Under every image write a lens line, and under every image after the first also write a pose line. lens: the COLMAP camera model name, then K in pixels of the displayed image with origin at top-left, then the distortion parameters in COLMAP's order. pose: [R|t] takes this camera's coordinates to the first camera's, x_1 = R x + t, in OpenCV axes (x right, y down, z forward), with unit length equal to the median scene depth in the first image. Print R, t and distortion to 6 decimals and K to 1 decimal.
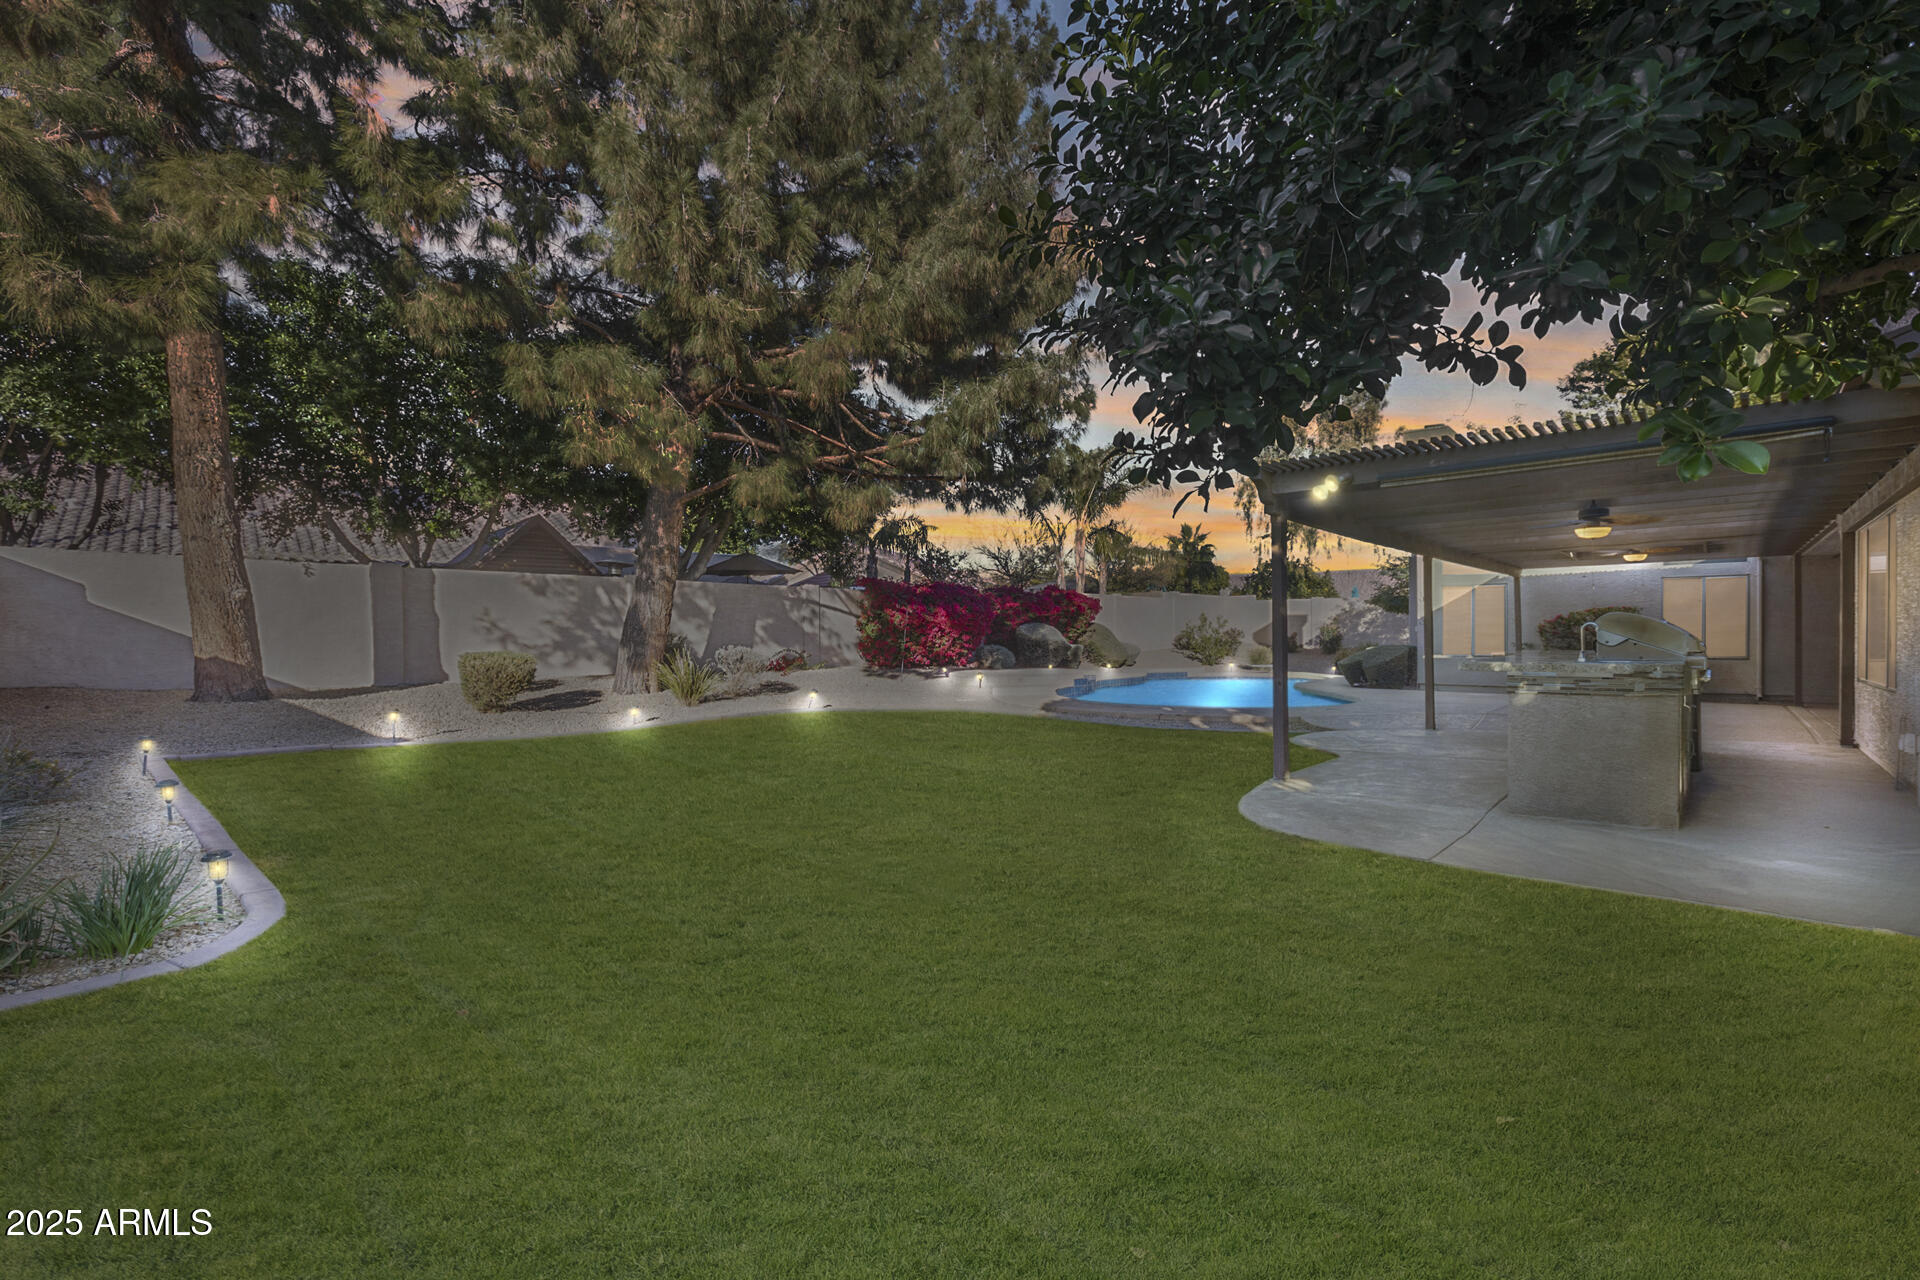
lens RADIAL K [[845.7, 0, 965.2], [0, 845.7, 633.9], [0, 0, 1]] dist [0.000540, -0.000063]
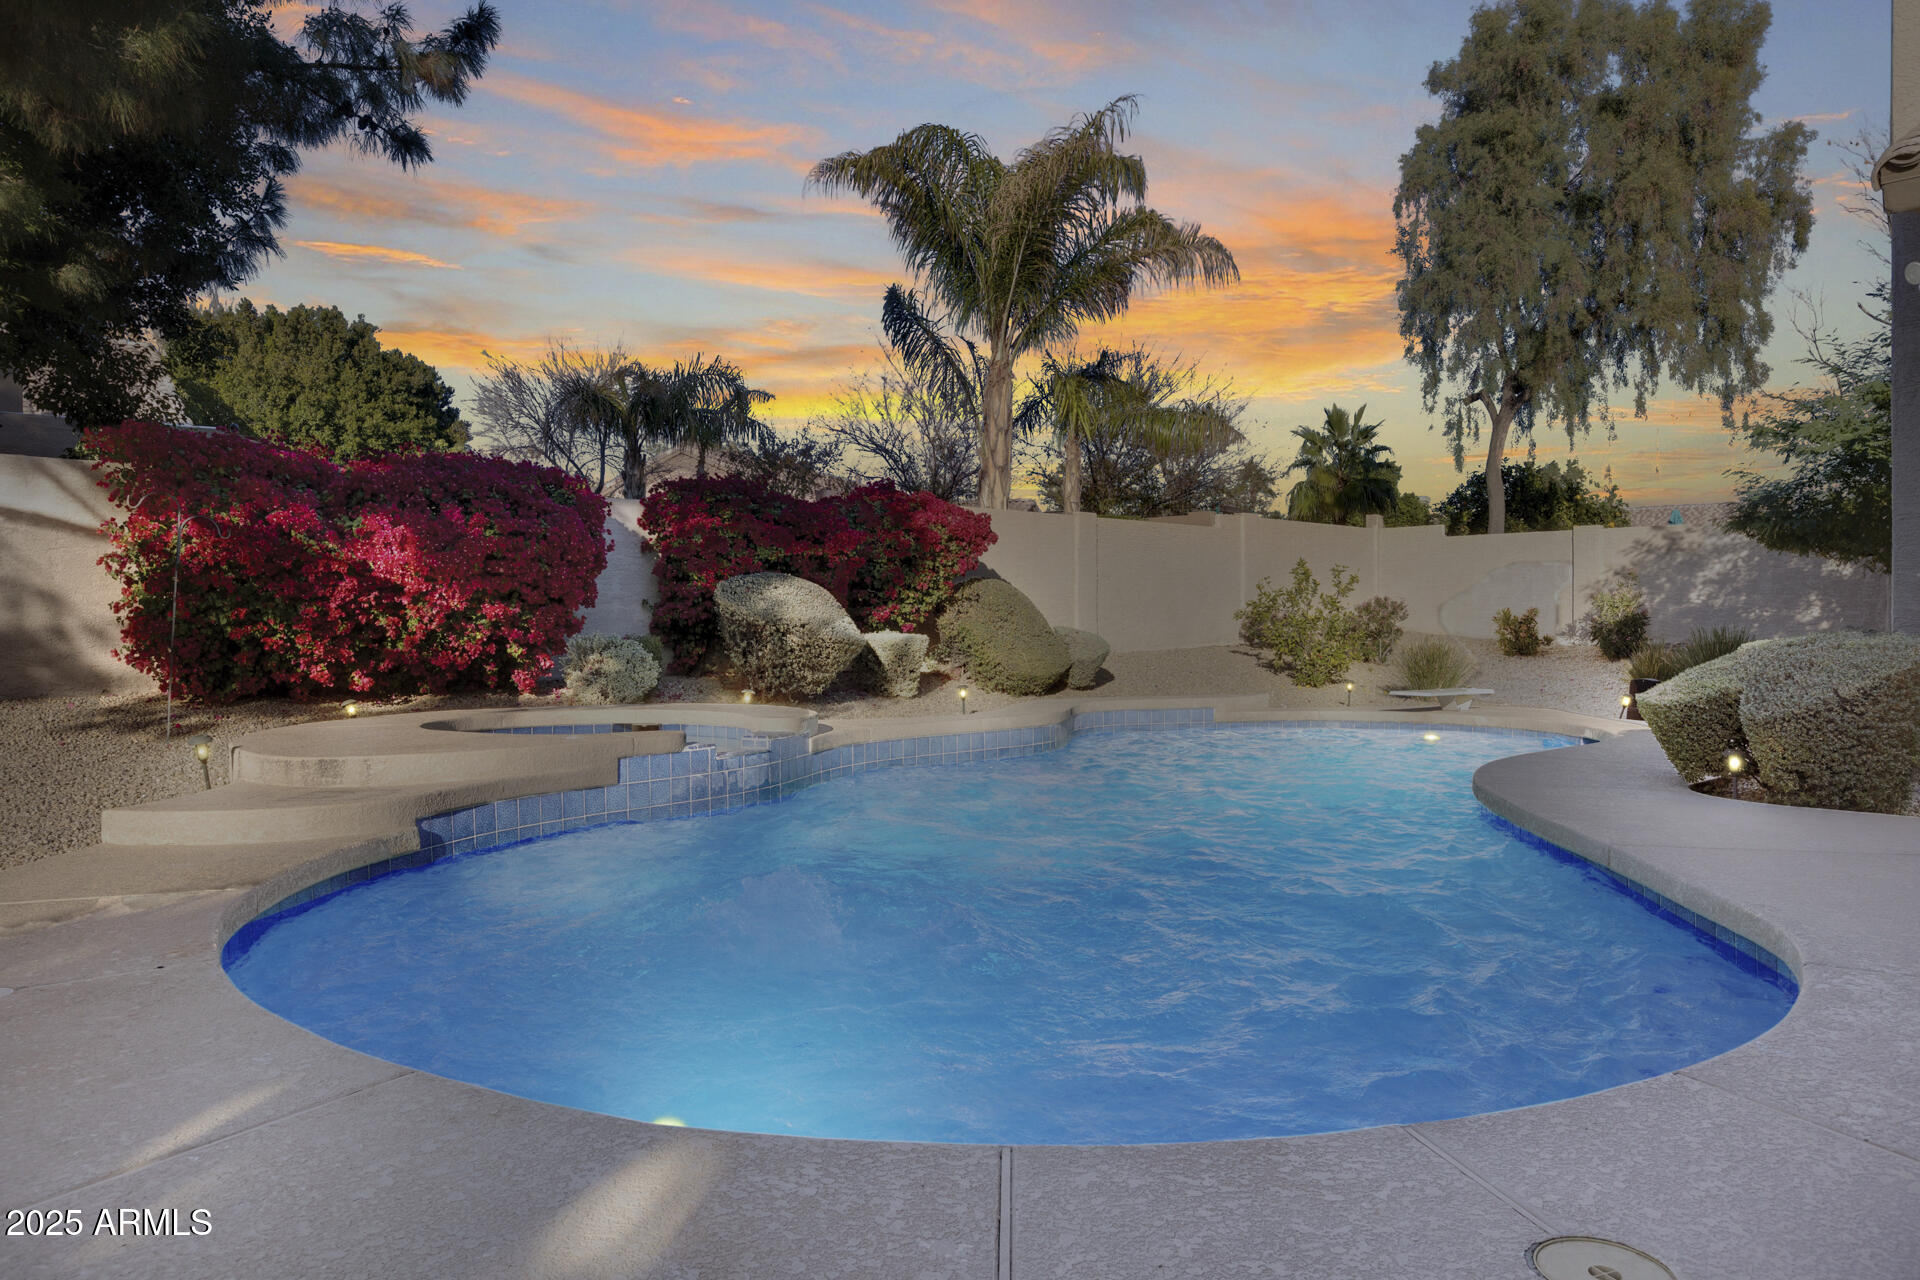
lens RADIAL K [[1281.3, 0, 956.1], [0, 1281.3, 638.6], [0, 0, 1]] dist [-0.008465, -0.000450]
pose [[0.997315, 0.000478, -0.073230, 0.151225], [0.000270, 0.999948, 0.010204, 0.007308], [0.073231, -0.010196, 0.997263, 0.345657]]
